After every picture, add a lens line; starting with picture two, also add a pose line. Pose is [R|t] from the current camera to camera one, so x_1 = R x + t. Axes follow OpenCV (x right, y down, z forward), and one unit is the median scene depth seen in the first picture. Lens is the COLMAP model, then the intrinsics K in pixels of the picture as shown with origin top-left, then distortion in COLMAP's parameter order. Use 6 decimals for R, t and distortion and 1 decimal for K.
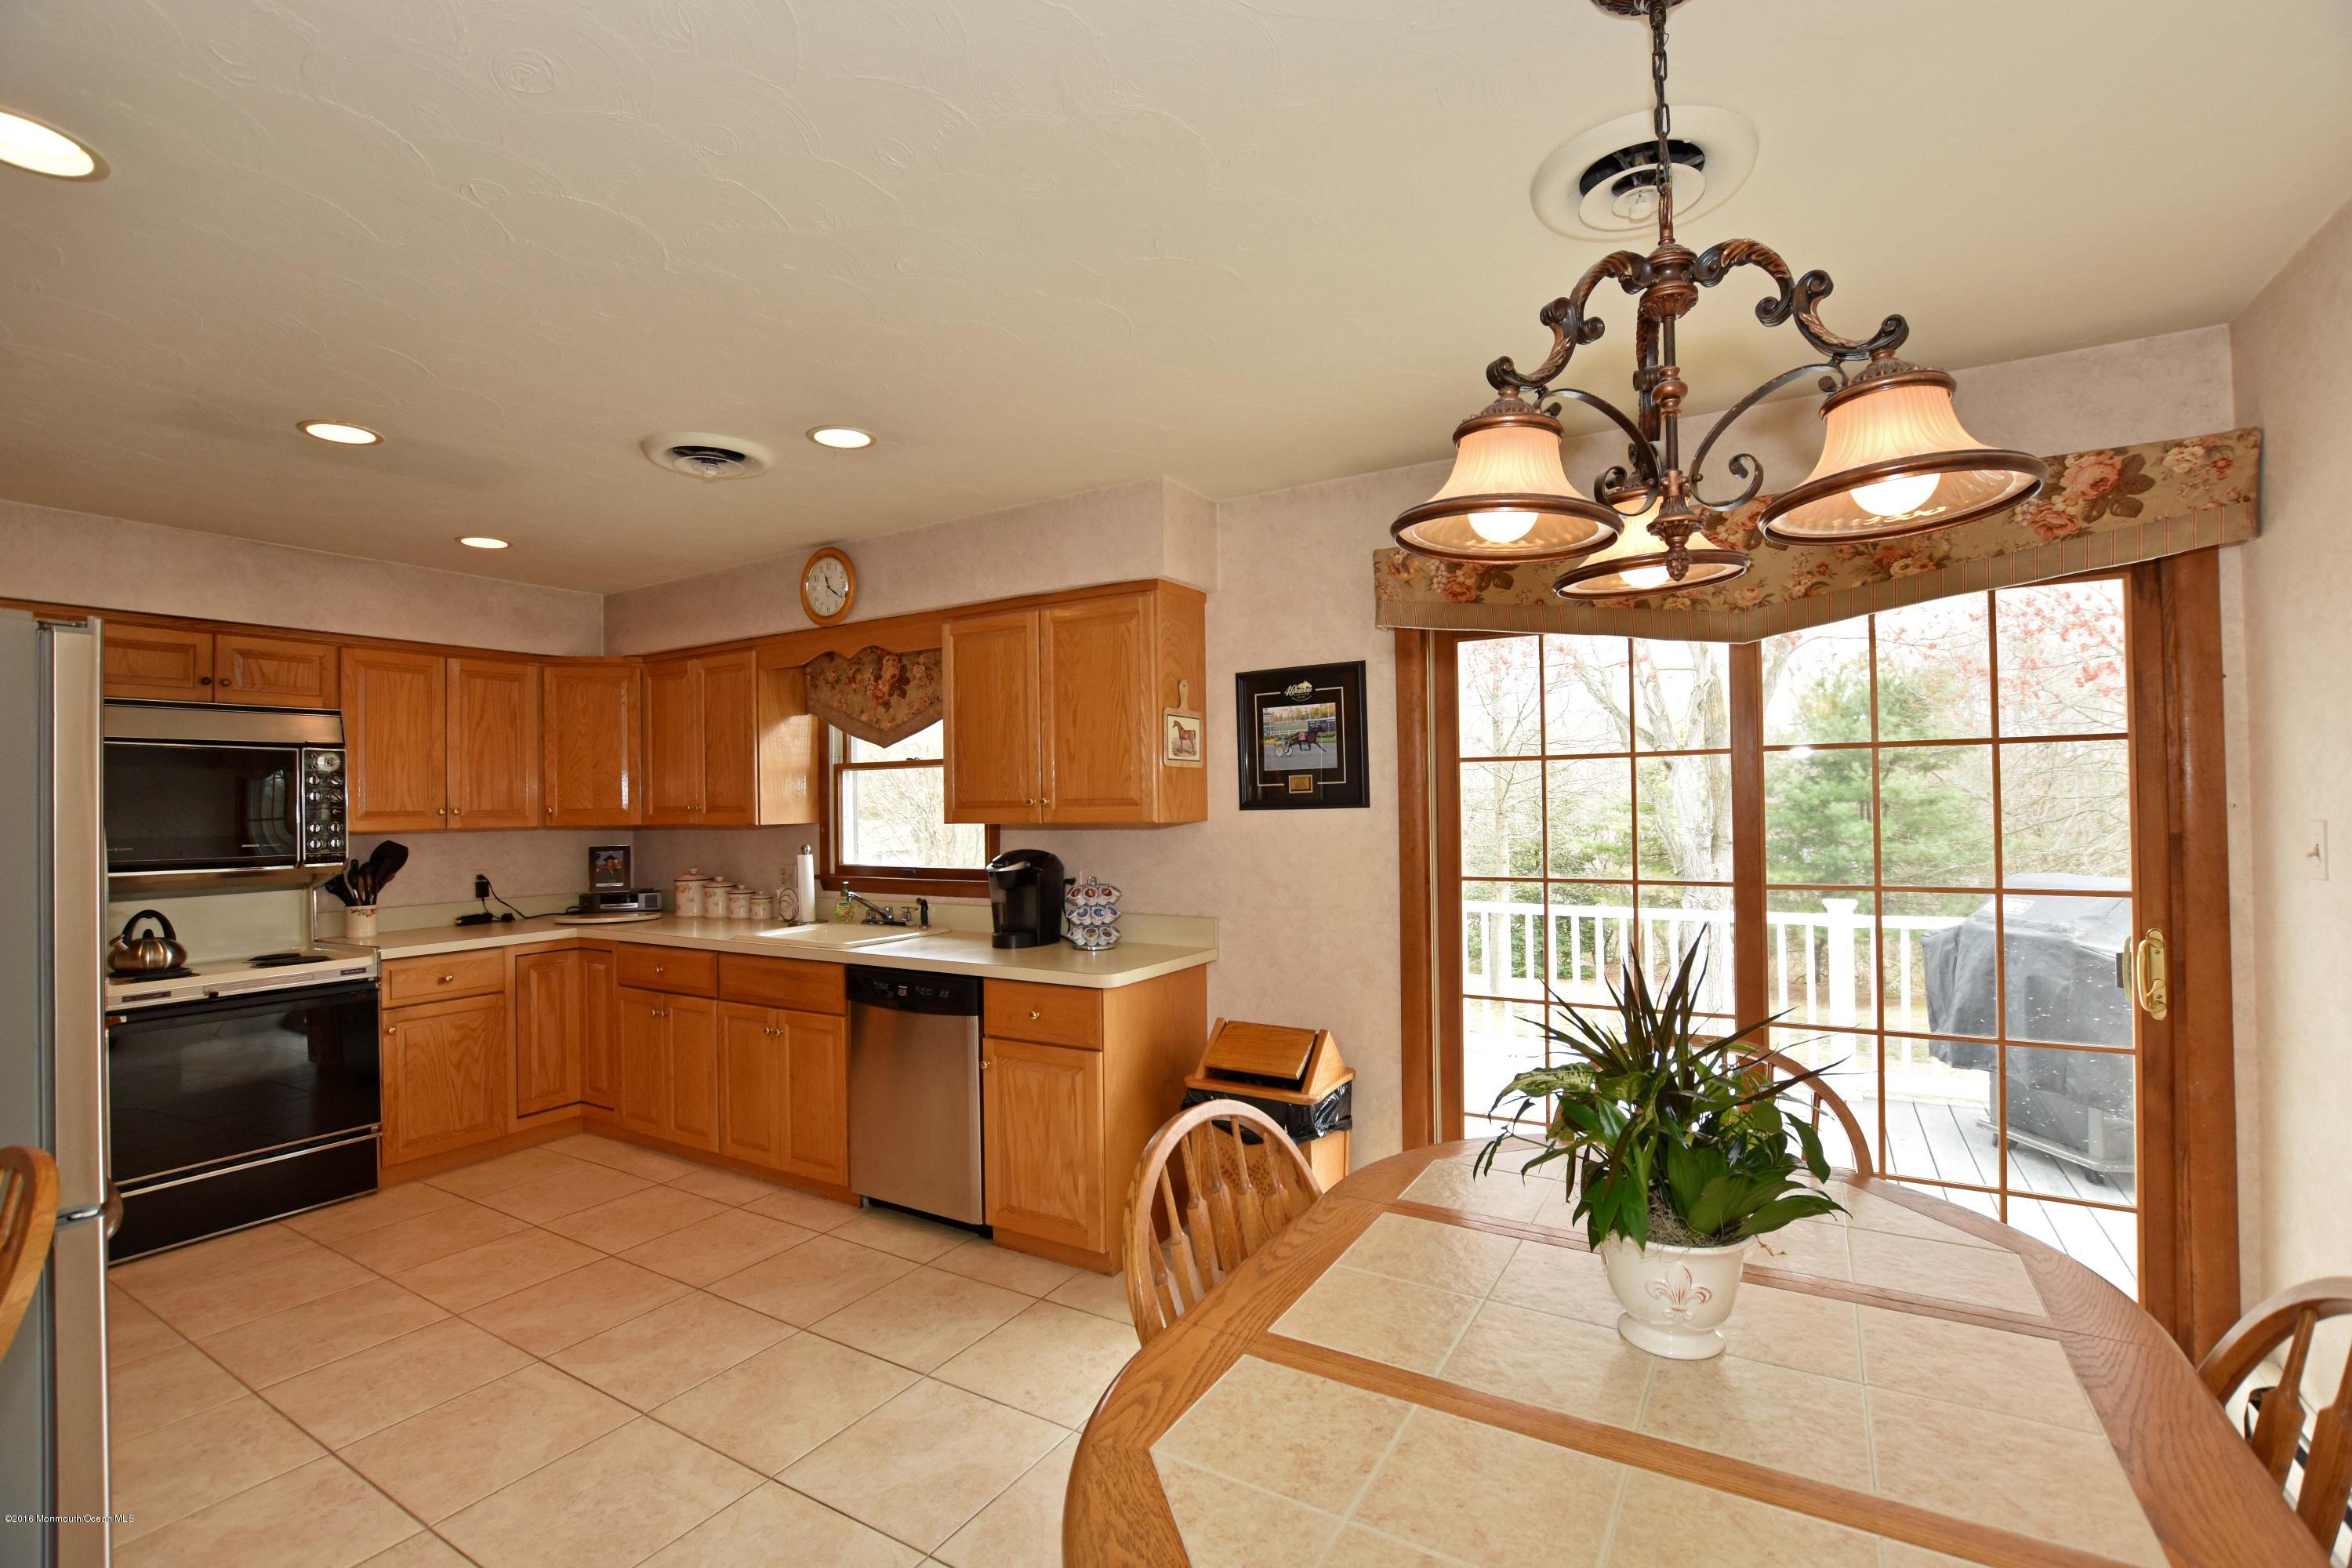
lens RADIAL K [[1044.9, 0, 1176.0], [0, 1044.9, 784.0], [0, 0, 1]] dist [-0.026513, 0.000799]
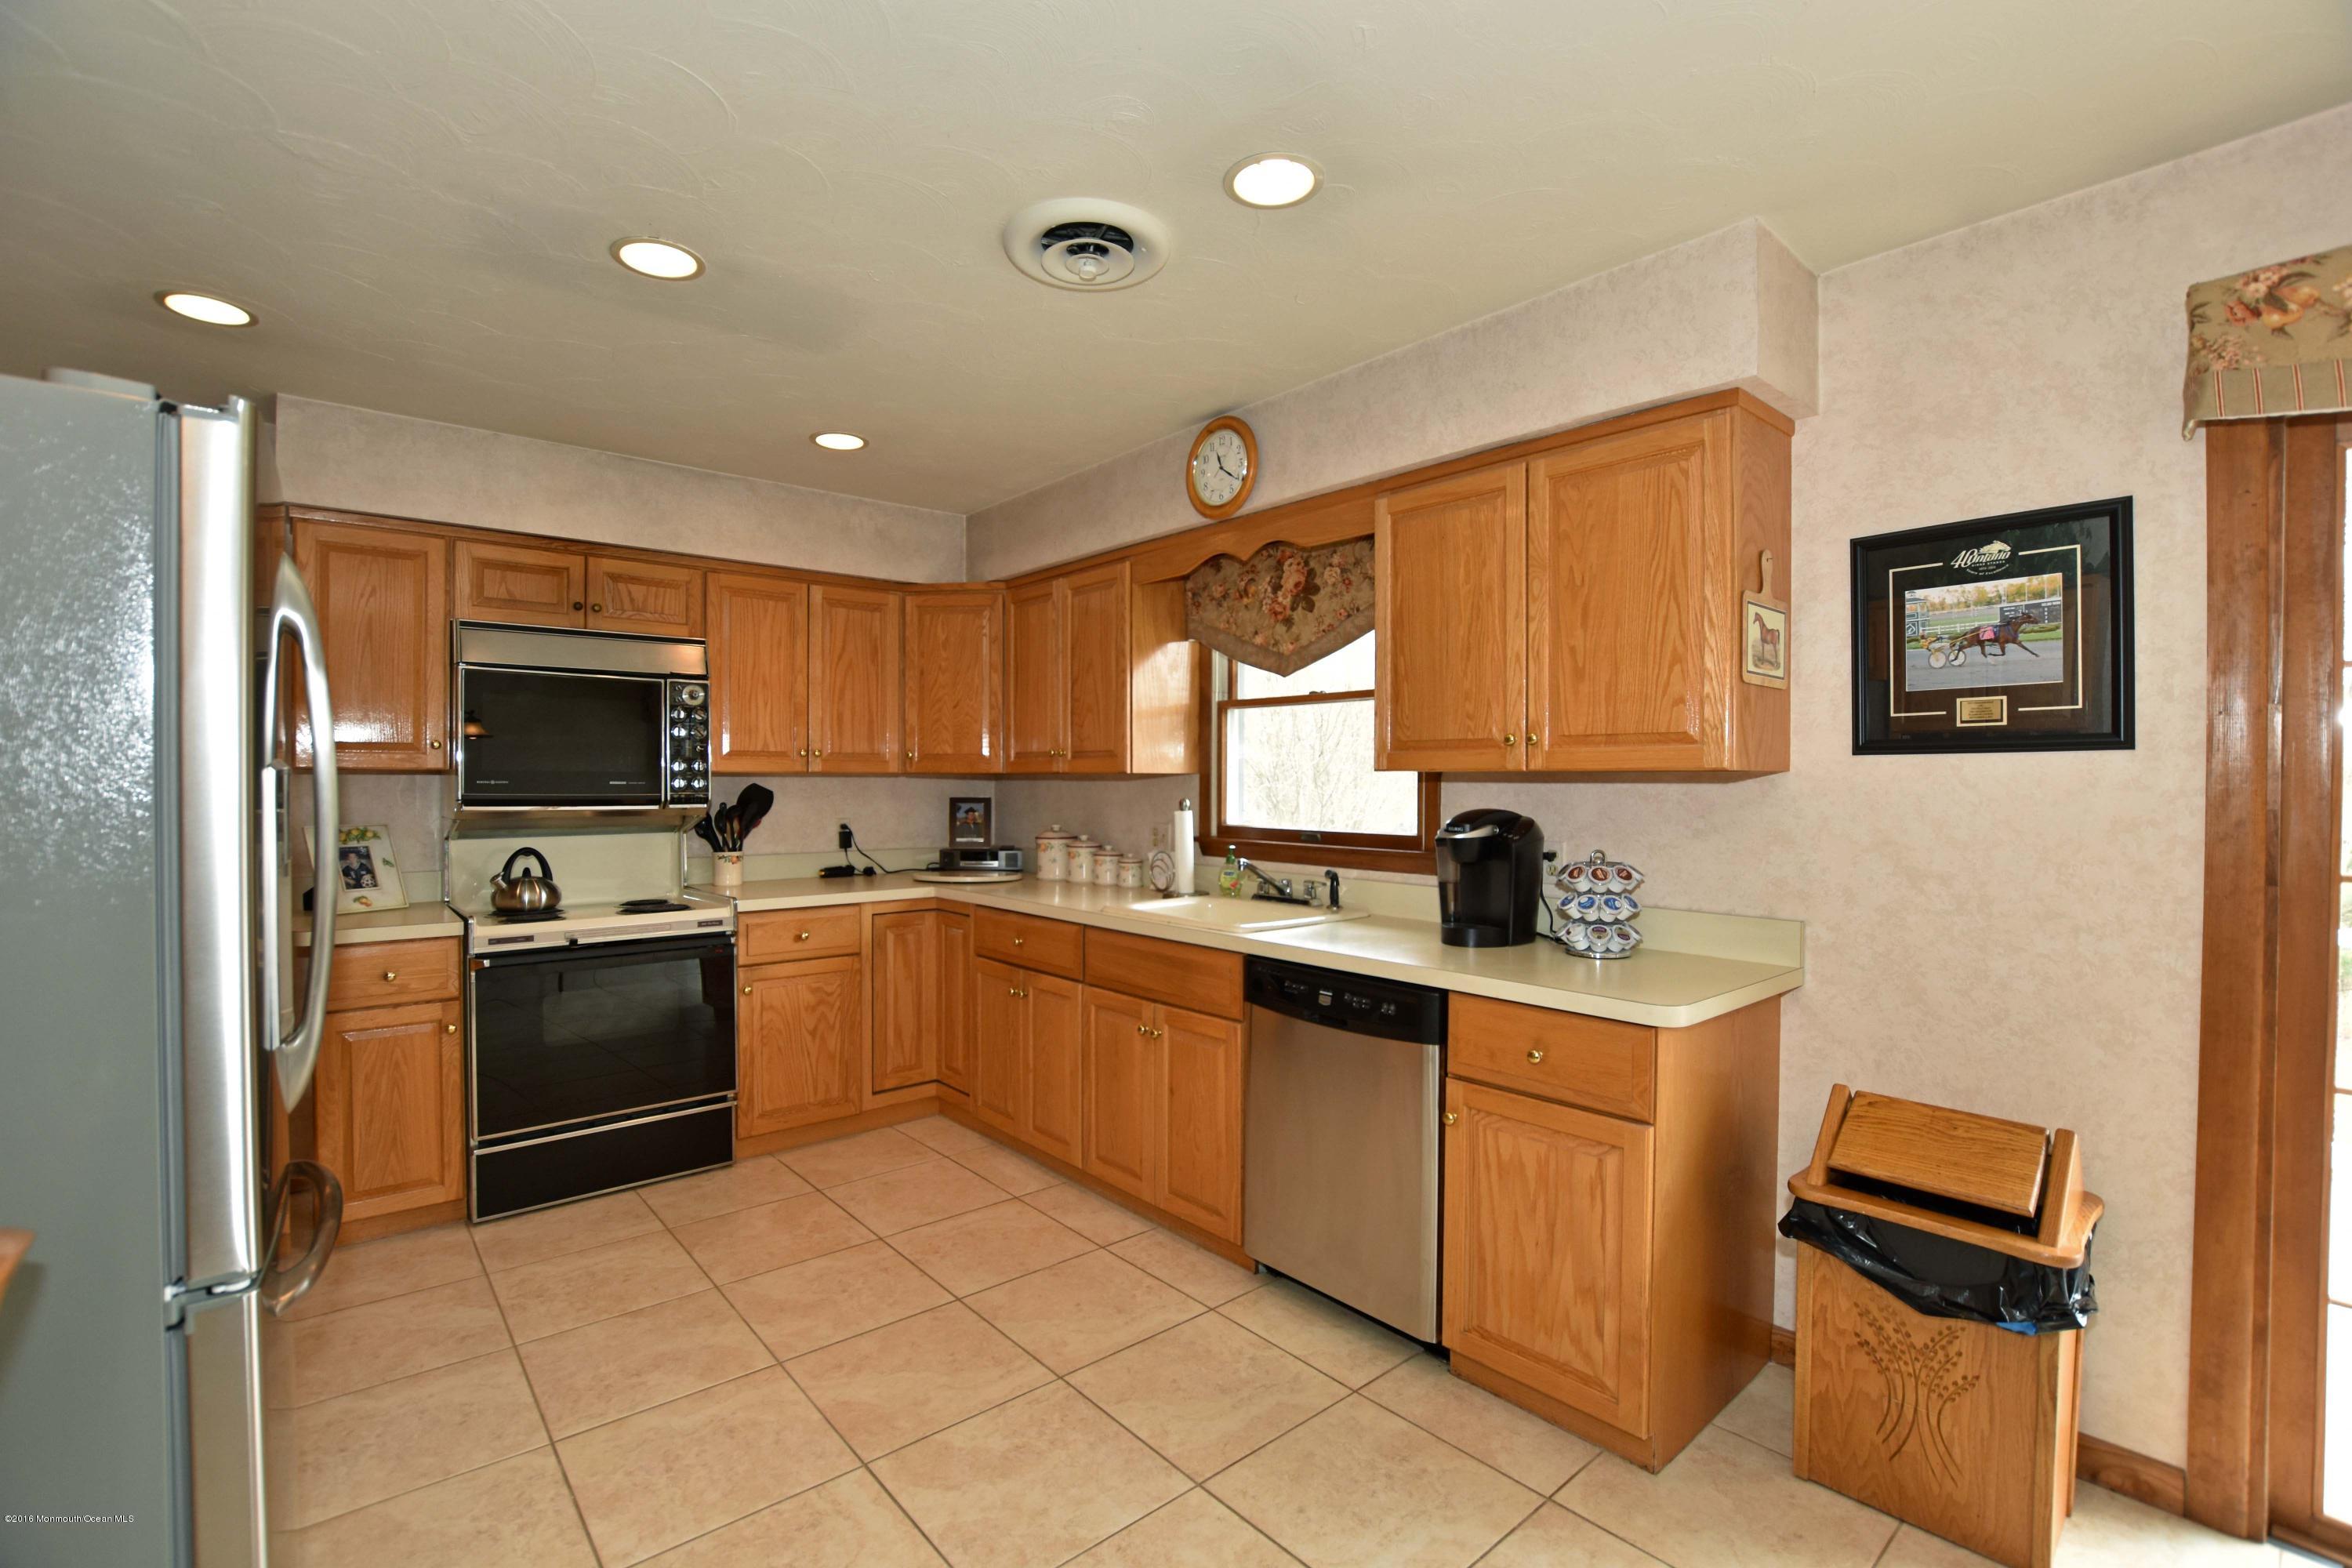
lens RADIAL K [[1044.9, 0, 1176.0], [0, 1044.9, 784.0], [0, 0, 1]] dist [-0.026513, 0.000799]
pose [[0.950299, 0.020813, -0.310643, -0.123927], [-0.013256, 0.999563, 0.026419, 0.028872], [0.311057, -0.020988, 0.950159, 0.252629]]
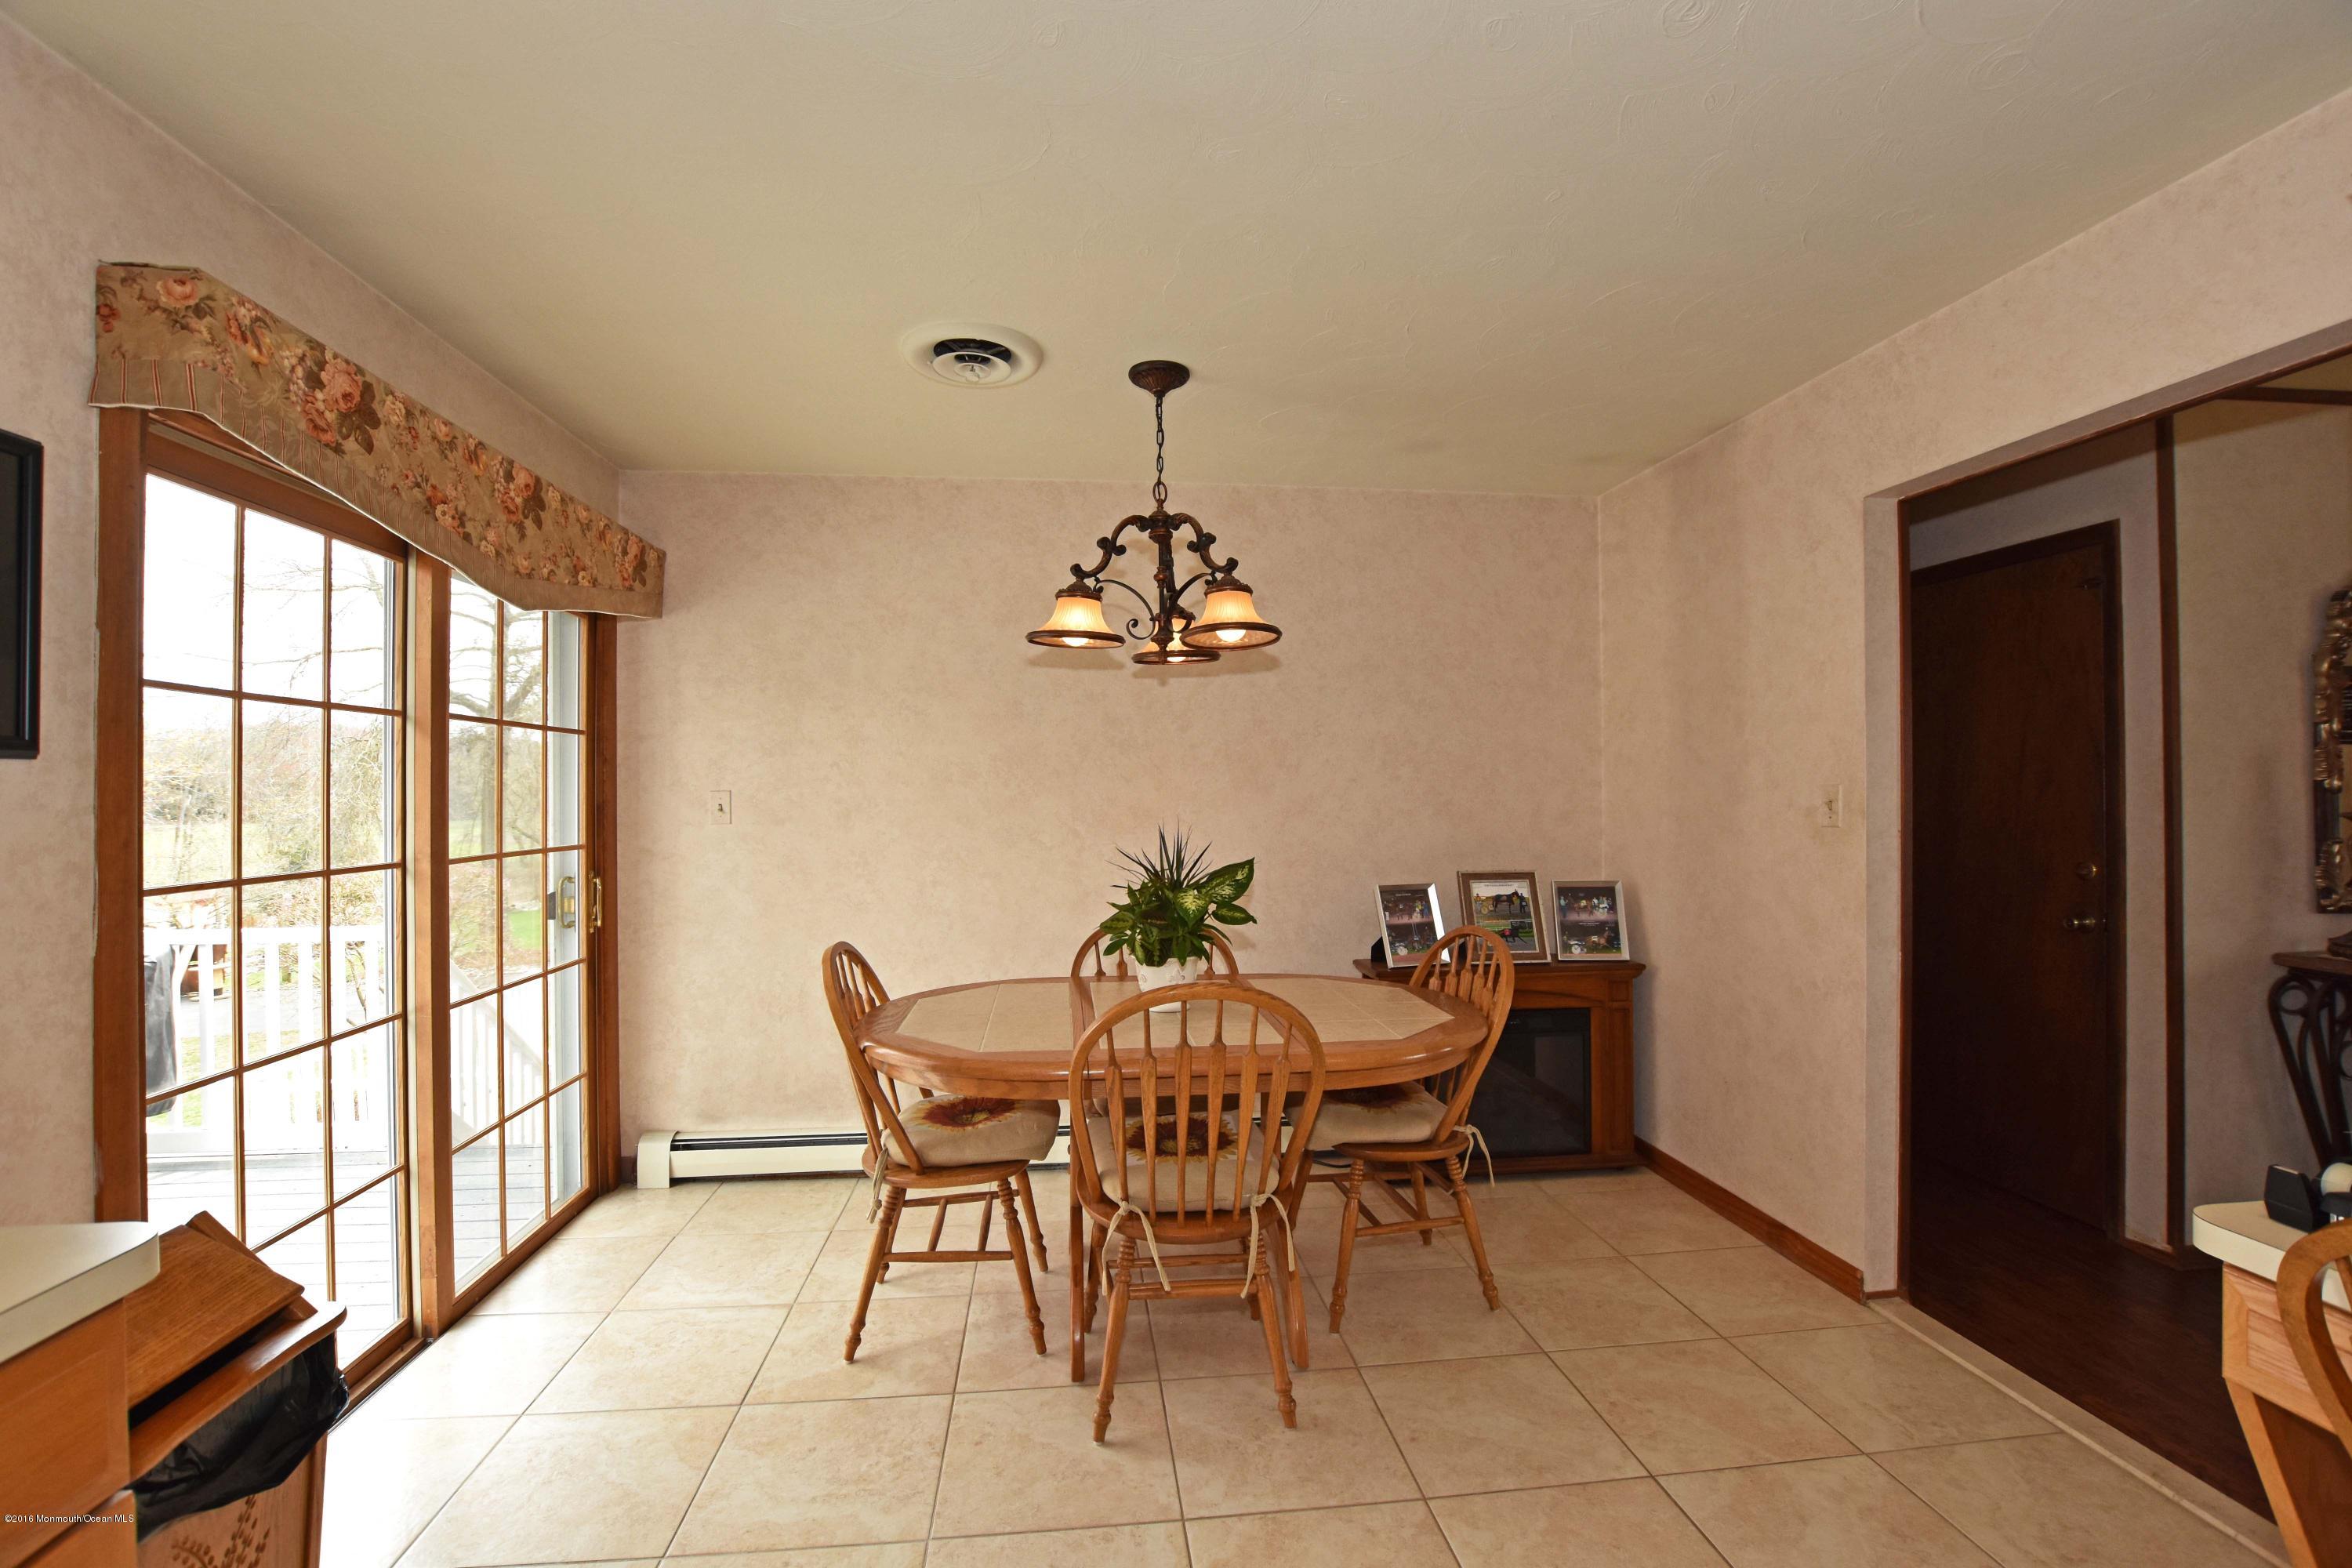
lens RADIAL K [[1044.9, 0, 1176.0], [0, 1044.9, 784.0], [0, 0, 1]] dist [-0.026513, 0.000799]
pose [[-0.605993, 0.023999, 0.795108, -0.412976], [0.000858, 0.999564, -0.029517, 0.040463], [-0.795470, -0.017205, -0.605749, 0.746392]]
